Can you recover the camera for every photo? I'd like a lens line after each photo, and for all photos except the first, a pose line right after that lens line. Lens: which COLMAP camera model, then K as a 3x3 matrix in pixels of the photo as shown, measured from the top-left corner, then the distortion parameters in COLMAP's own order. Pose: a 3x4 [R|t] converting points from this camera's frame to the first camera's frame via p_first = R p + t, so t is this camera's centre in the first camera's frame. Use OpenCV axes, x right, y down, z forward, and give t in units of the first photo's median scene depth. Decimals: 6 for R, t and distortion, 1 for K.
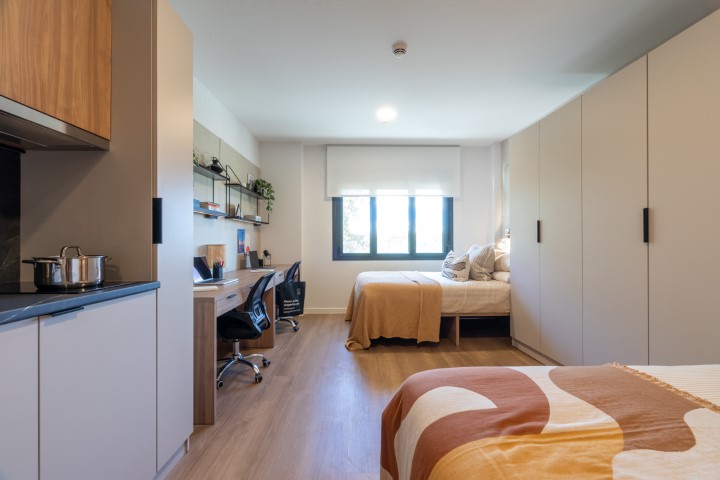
lens RADIAL K [[322.1, 0, 360.0], [0, 322.1, 240.0], [0, 0, 1]] dist [-0.000292, -0.000003]
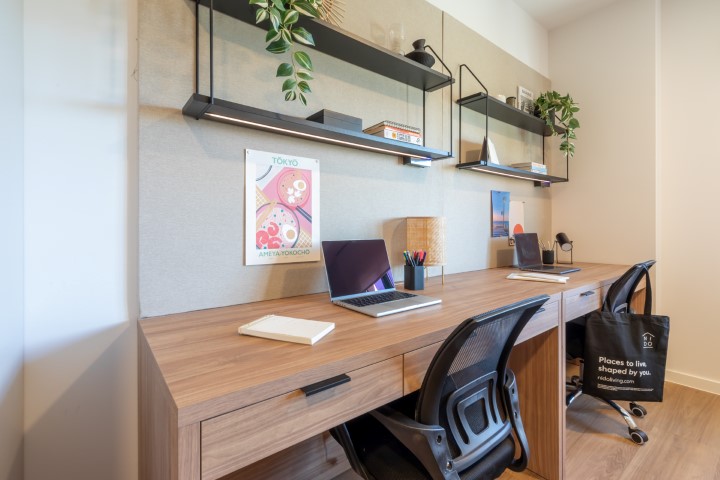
lens RADIAL K [[323.7, 0, 356.9], [0, 323.7, 224.6], [0, 0, 1]] dist [0.001665, 0.000063]
pose [[0.603398, -0.003397, -0.797433, -0.092960], [0.004063, 0.999991, -0.001186, 0.020613], [0.797430, -0.002525, 0.603406, 0.506237]]
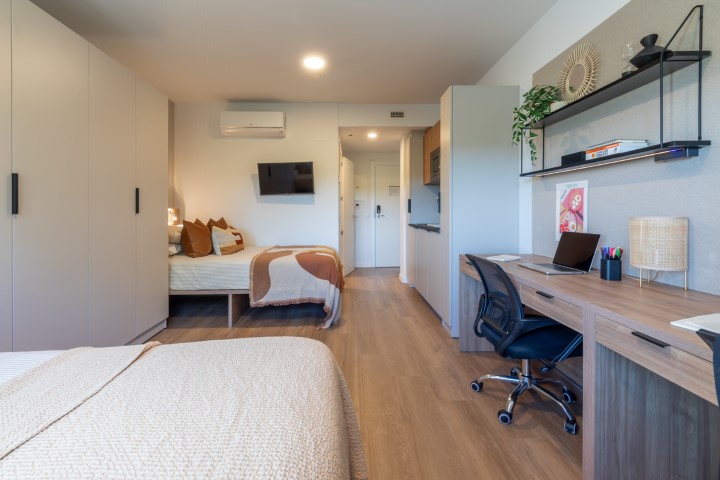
lens RADIAL K [[323.7, 0, 356.9], [0, 323.7, 224.6], [0, 0, 1]] dist [0.001665, 0.000063]
pose [[-0.999888, 0.002234, -0.014783, -0.008039], [0.001760, 0.999485, 0.032026, 0.007080], [0.014847, 0.031997, -0.999378, 1.185109]]
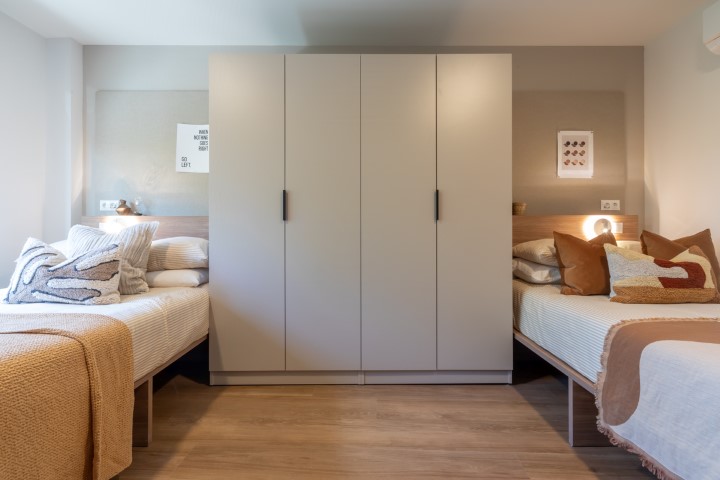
lens RADIAL K [[323.7, 0, 356.9], [0, 323.7, 224.6], [0, 0, 1]] dist [0.001665, 0.000063]
pose [[0.049613, 0.011652, 0.998701, -0.130140], [-0.005730, 0.999919, -0.011382, 0.019179], [-0.998752, -0.005158, 0.049676, 0.610534]]
